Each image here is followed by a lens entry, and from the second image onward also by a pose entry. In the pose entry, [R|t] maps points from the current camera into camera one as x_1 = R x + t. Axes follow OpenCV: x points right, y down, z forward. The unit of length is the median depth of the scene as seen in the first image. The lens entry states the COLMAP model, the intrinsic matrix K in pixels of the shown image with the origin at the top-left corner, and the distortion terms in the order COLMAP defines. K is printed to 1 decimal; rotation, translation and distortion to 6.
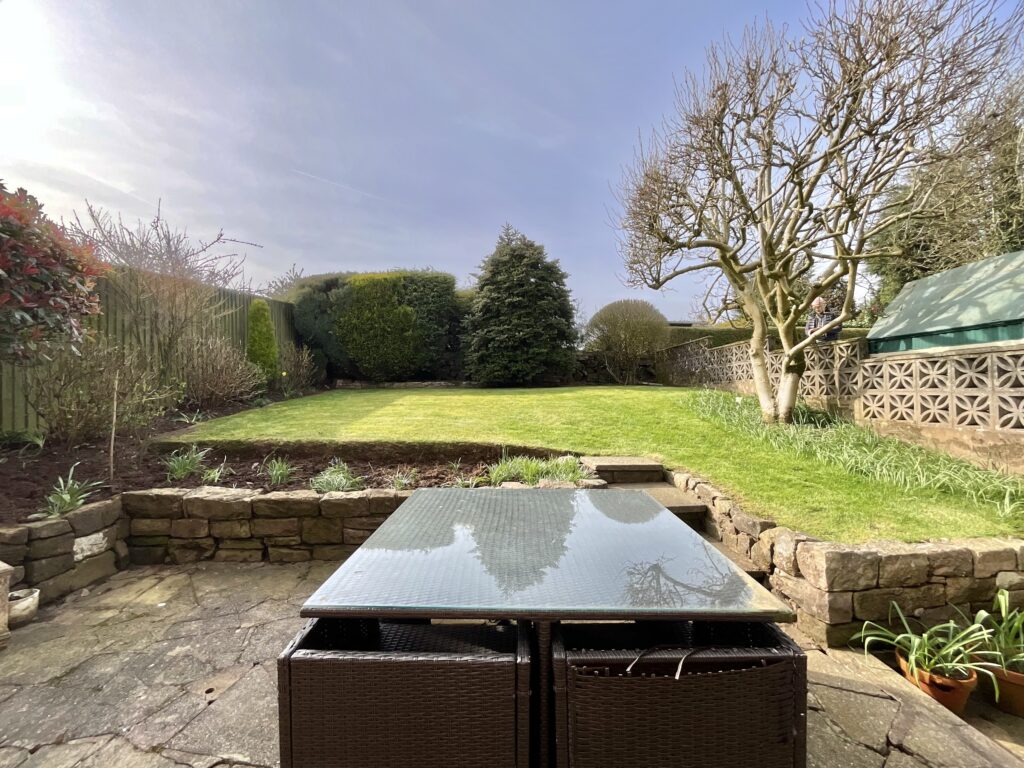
lens RADIAL K [[416.5, 0, 512.0], [0, 416.5, 384.0], [0, 0, 1]] dist [0.001050, -0.000174]
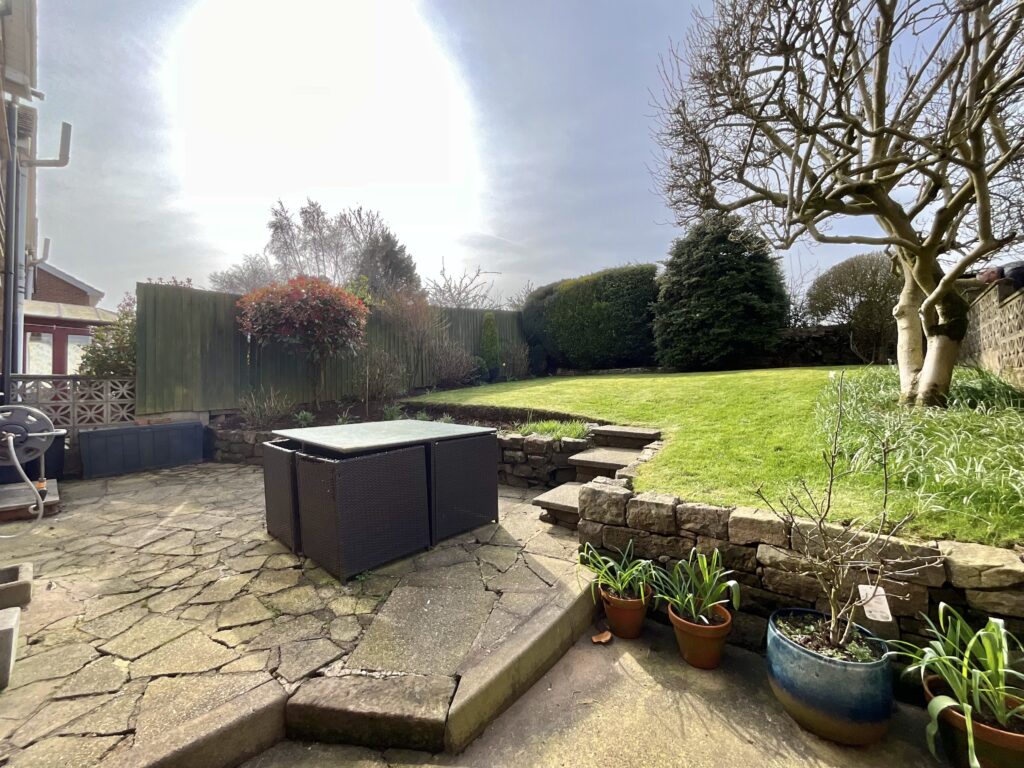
lens RADIAL K [[416.5, 0, 512.0], [0, 416.5, 384.0], [0, 0, 1]] dist [0.001050, -0.000174]
pose [[0.742218, -0.002008, -0.670155, 0.341678], [0.014230, 0.999817, 0.012766, 0.020304], [0.670007, -0.019011, 0.742111, -0.009103]]
